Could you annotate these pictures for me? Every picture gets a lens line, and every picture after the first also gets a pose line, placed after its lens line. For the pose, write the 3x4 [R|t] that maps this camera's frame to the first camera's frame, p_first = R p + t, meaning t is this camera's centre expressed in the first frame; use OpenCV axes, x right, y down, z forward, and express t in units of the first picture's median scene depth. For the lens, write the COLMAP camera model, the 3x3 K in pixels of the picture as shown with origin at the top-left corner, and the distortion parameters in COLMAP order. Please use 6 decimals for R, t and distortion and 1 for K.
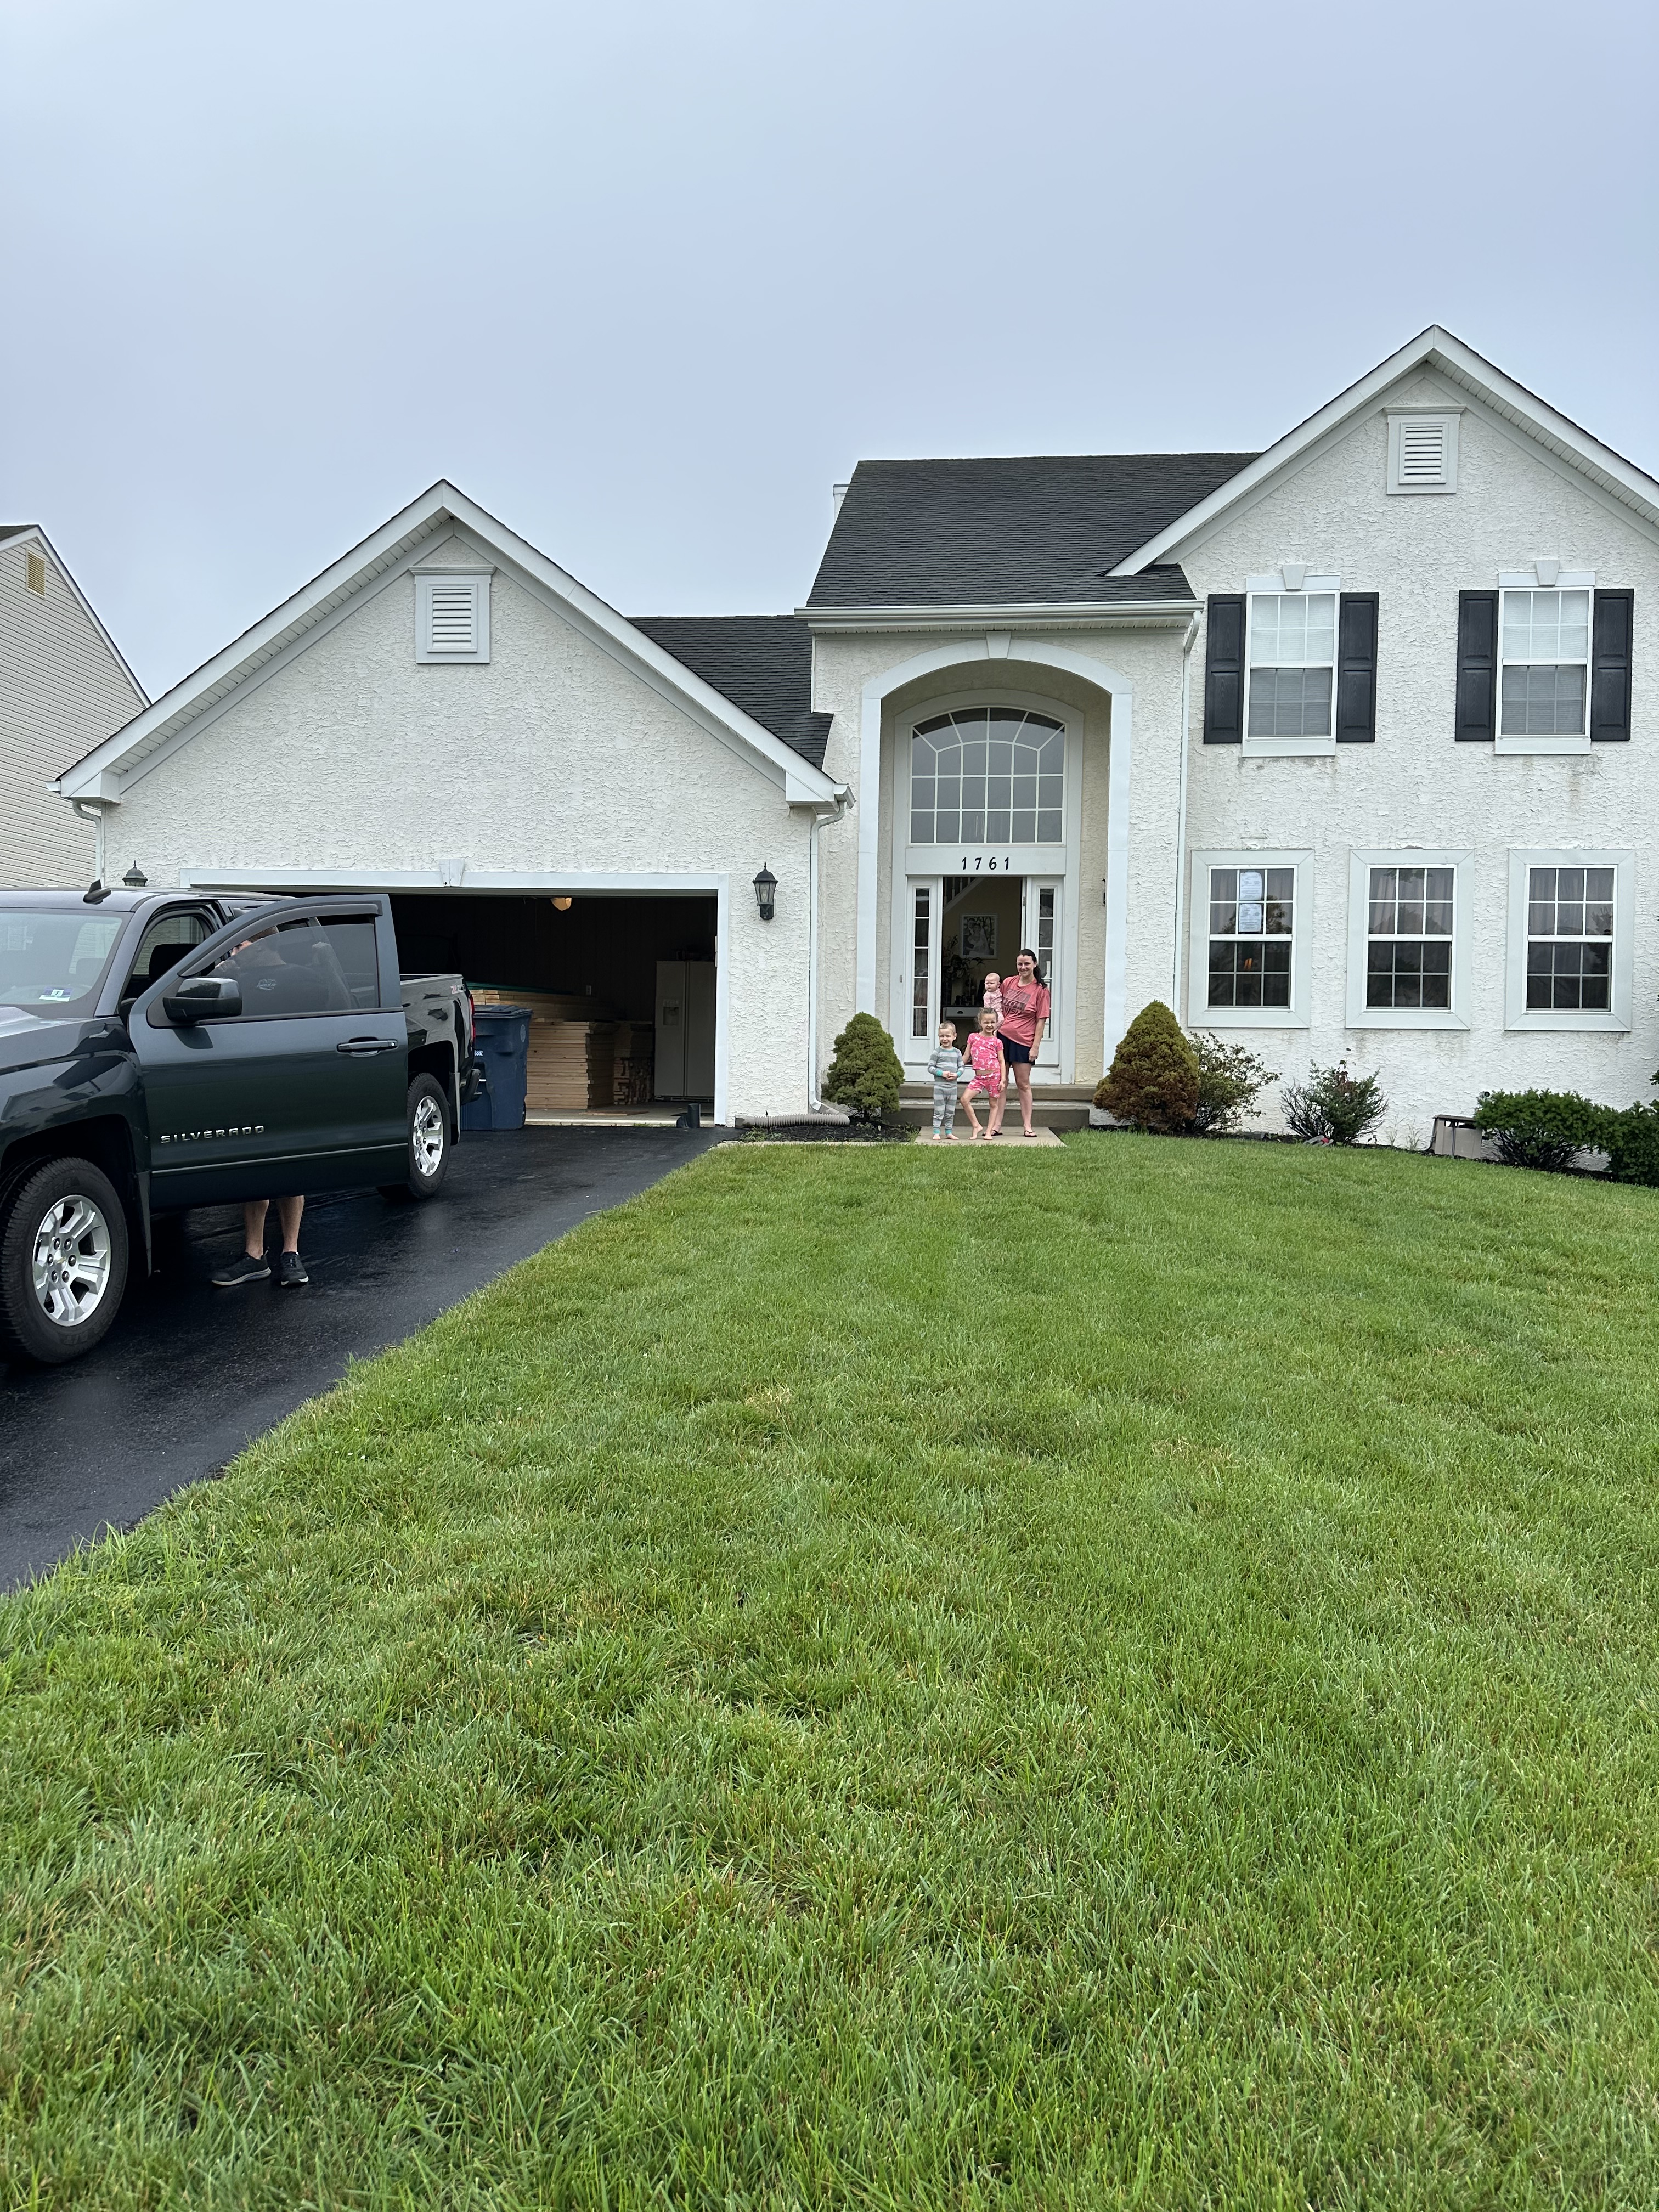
lens RADIAL K [[1517.5, 0, 829.5], [0, 1517.5, 1106.0], [0, 0, 1]] dist [0.168579, -0.237174]
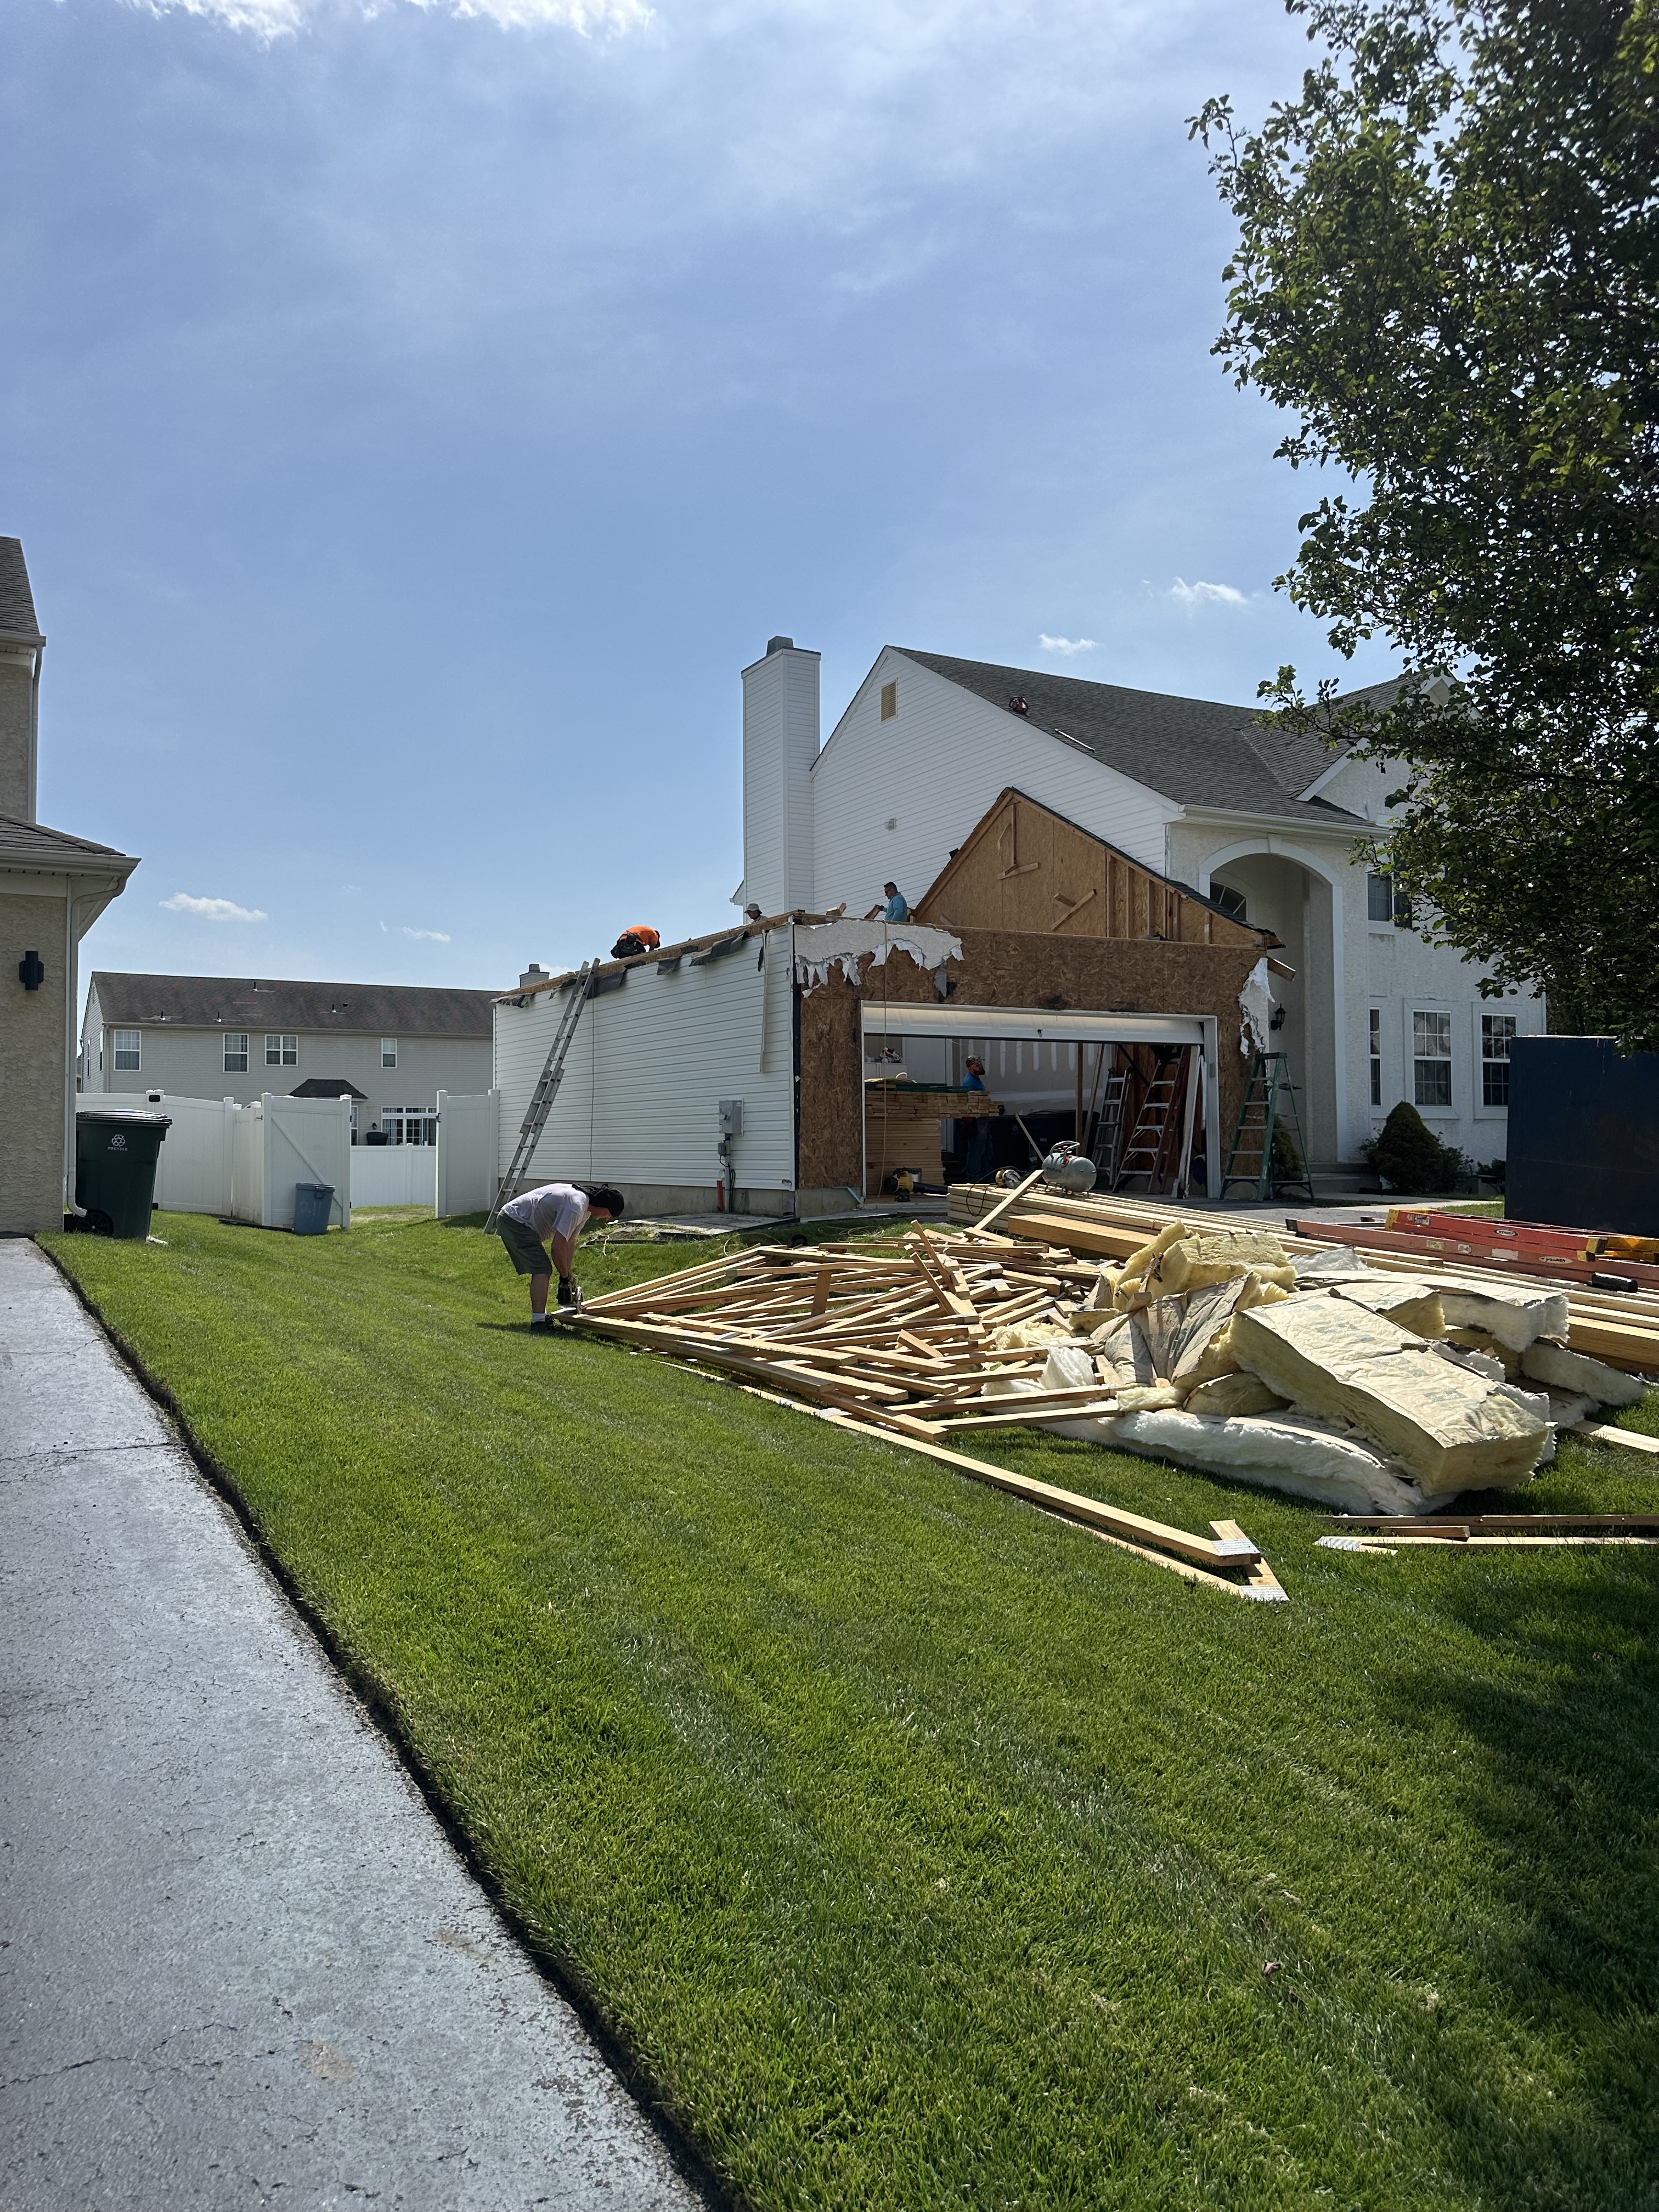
lens RADIAL K [[1537.1, 0, 825.8], [0, 1537.1, 1063.3], [0, 0, 1]] dist [0.076326, -0.042968]
pose [[0.842927, 0.011177, 0.537911, -0.932351], [0.030305, 0.997211, -0.068210, -0.019425], [-0.537173, 0.073797, 0.840237, 0.056555]]
